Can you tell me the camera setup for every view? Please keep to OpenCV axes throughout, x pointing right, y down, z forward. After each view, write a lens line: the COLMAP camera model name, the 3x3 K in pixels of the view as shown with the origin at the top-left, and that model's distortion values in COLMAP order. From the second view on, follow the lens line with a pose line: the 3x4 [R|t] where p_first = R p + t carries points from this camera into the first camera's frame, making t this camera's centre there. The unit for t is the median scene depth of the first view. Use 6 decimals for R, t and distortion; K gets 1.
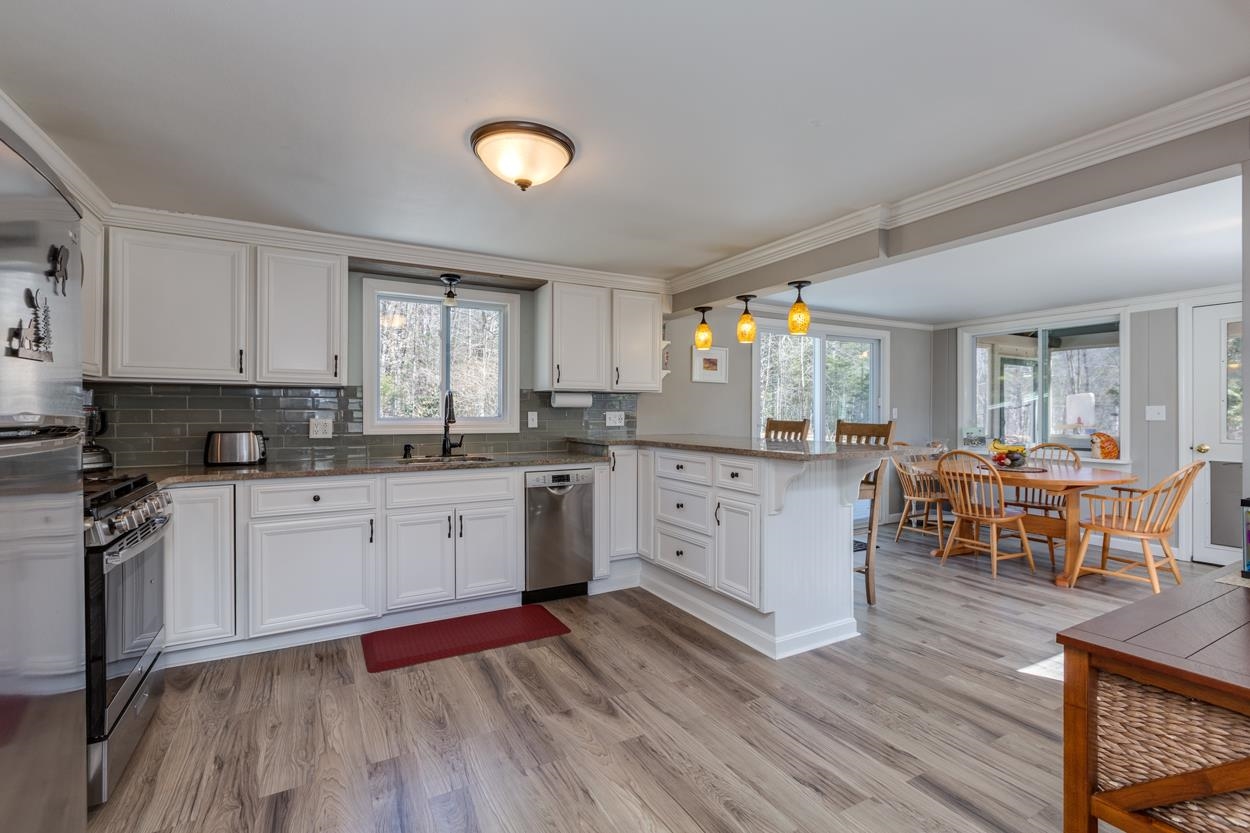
lens RADIAL K [[564.6, 0, 627.5], [0, 564.6, 410.0], [0, 0, 1]] dist [0.003749, -0.000700]
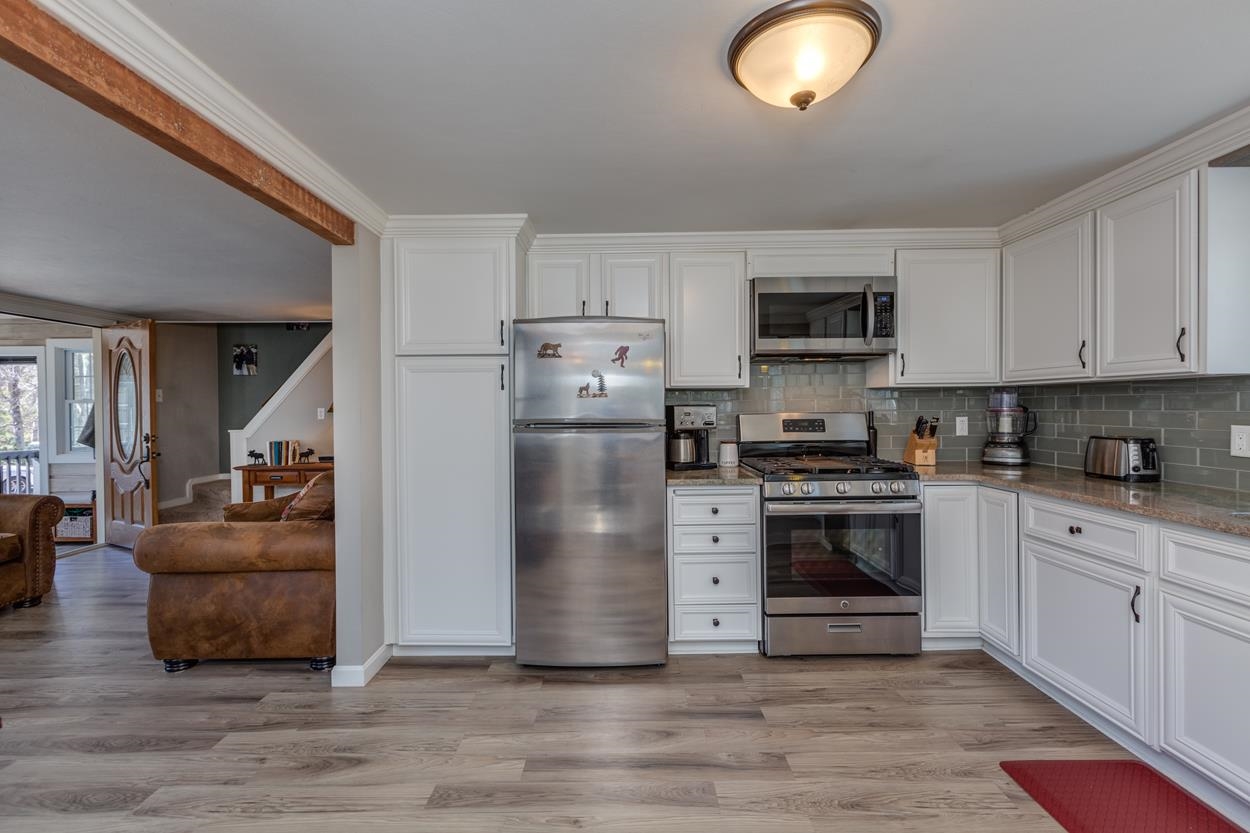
lens RADIAL K [[564.6, 0, 627.7], [0, 564.6, 411.7], [0, 0, 1]] dist [0.003749, -0.000700]
pose [[-0.485534, 0.011901, -0.874137, 0.313471], [0.011260, 0.999910, 0.007359, -0.011384], [0.874145, -0.006270, -0.485624, 0.661608]]
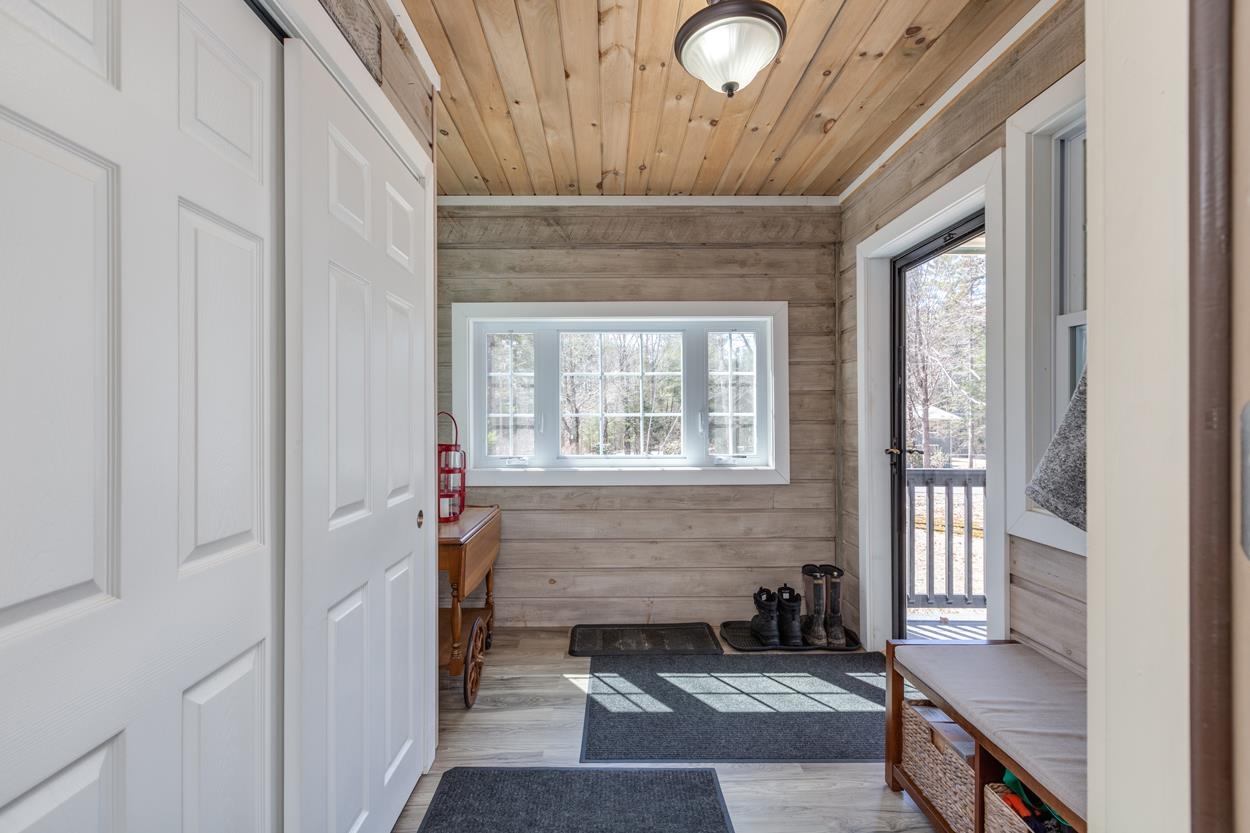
lens RADIAL K [[550.1, 0, 618.3], [0, 550.1, 415.2], [0, 0, 1]] dist [-0.008940, 0.002420]
pose [[-0.878236, -0.002207, 0.478223, -0.273661], [-0.002010, 0.999998, 0.000924, 0.031136], [-0.478223, -0.000150, -0.878238, -1.141672]]
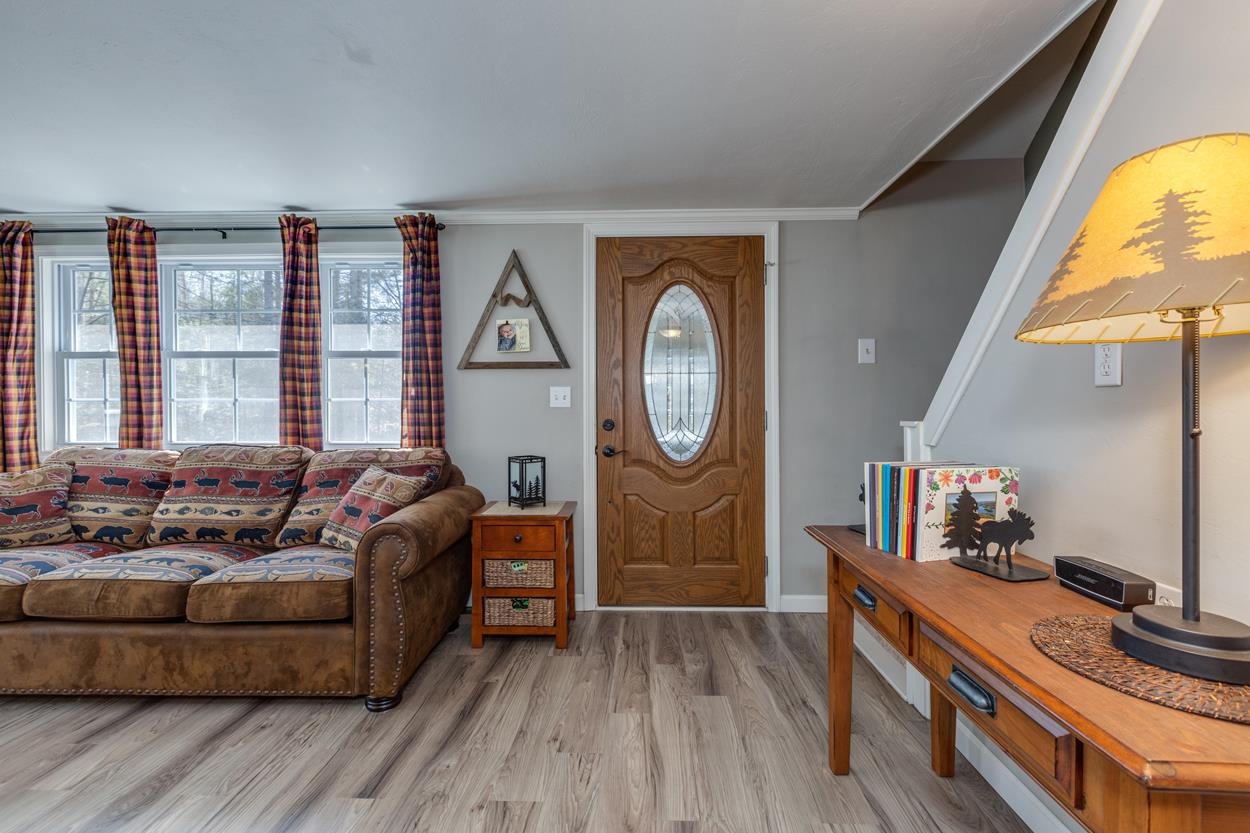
lens RADIAL K [[564.6, 0, 608.3], [0, 564.6, 404.9], [0, 0, 1]] dist [0.003749, -0.000700]
pose [[-0.861340, 0.002949, 0.508020, -0.557775], [0.000669, 0.999989, -0.004670, 0.023439], [-0.508028, -0.003683, -0.861333, -0.382143]]
